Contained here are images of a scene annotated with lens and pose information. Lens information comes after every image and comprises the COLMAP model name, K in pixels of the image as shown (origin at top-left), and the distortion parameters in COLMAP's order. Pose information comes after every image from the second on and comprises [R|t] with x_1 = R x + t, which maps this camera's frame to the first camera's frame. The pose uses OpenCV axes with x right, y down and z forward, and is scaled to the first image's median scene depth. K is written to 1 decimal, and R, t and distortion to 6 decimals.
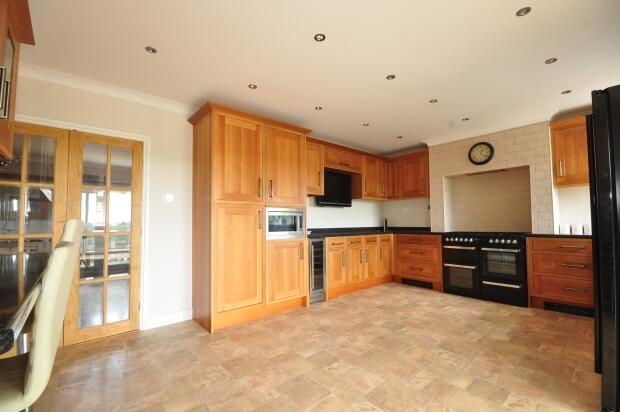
lens RADIAL K [[267.8, 0, 310.2], [0, 267.8, 212.8], [0, 0, 1]] dist [-0.016283, -0.000523]
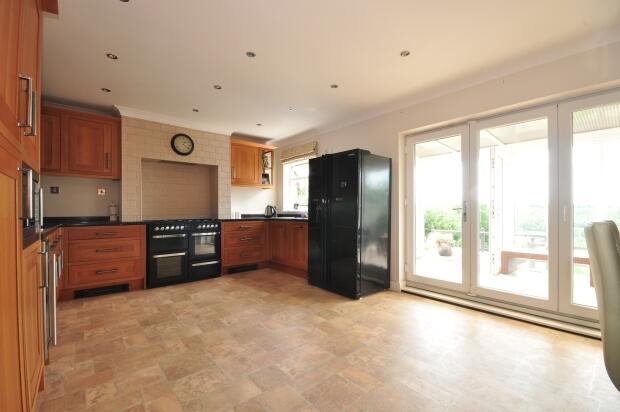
lens RADIAL K [[267.8, 0, 310.2], [0, 267.8, 212.8], [0, 0, 1]] dist [-0.016283, -0.000523]
pose [[0.008986, -0.003055, 0.999955, -0.430667], [-0.033150, 0.999445, 0.003352, 0.026563], [-0.999410, -0.033179, 0.008880, 0.508915]]
